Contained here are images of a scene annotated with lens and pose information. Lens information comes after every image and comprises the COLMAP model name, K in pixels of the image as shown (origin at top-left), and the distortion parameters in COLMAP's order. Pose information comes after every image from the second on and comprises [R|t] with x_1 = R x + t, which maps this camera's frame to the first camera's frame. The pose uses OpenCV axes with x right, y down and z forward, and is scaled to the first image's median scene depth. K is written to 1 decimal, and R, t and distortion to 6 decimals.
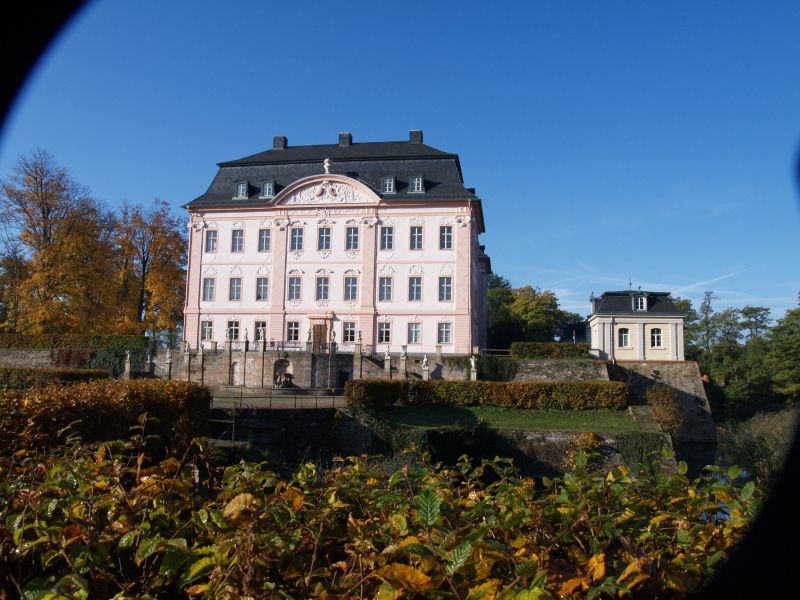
lens RADIAL K [[655.3, 0, 400.0], [0, 655.3, 300.0], [0, 0, 1]] dist [-0.121605, 0.064212]
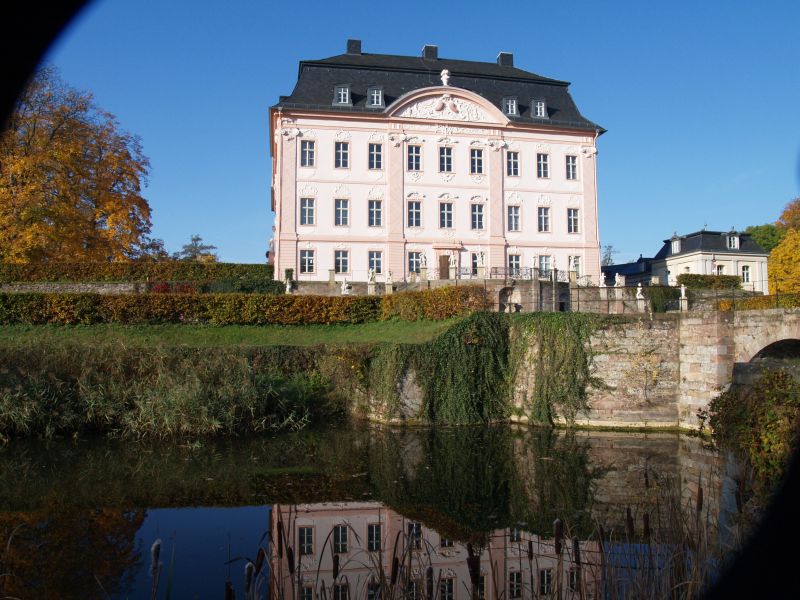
lens RADIAL K [[655.3, 0, 400.0], [0, 655.3, 300.0], [0, 0, 1]] dist [-0.121605, 0.064212]
pose [[0.939873, -0.003321, 0.341507, -0.482482], [-0.017080, 0.998244, 0.056712, 0.048155], [-0.341096, -0.059135, 0.938167, 0.182559]]
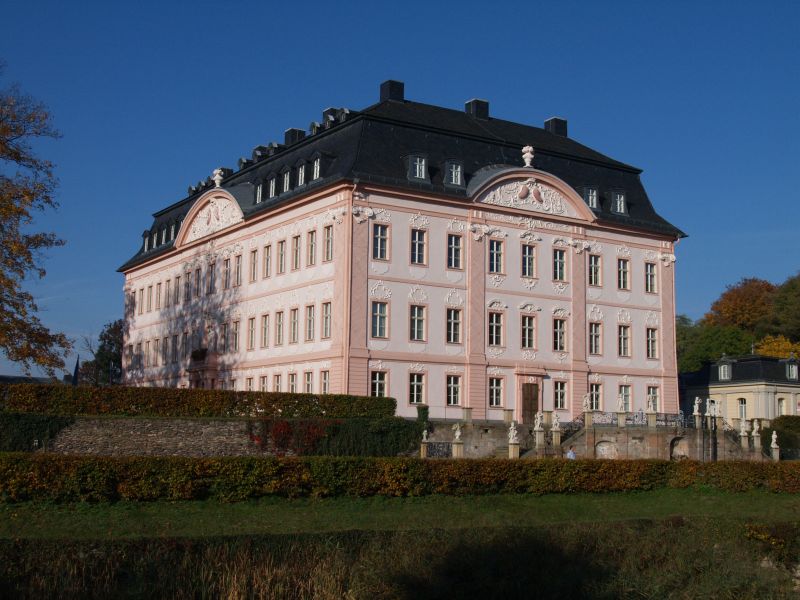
lens RADIAL K [[1106.3, 0, 400.0], [0, 1106.3, 300.0], [0, 0, 1]] dist [-0.119860, 0.010608]
pose [[0.748554, 0.079201, 0.658326, -1.008635], [-0.075483, 0.996565, -0.034064, -0.000769], [-0.658763, -0.024194, 0.751961, 0.199420]]
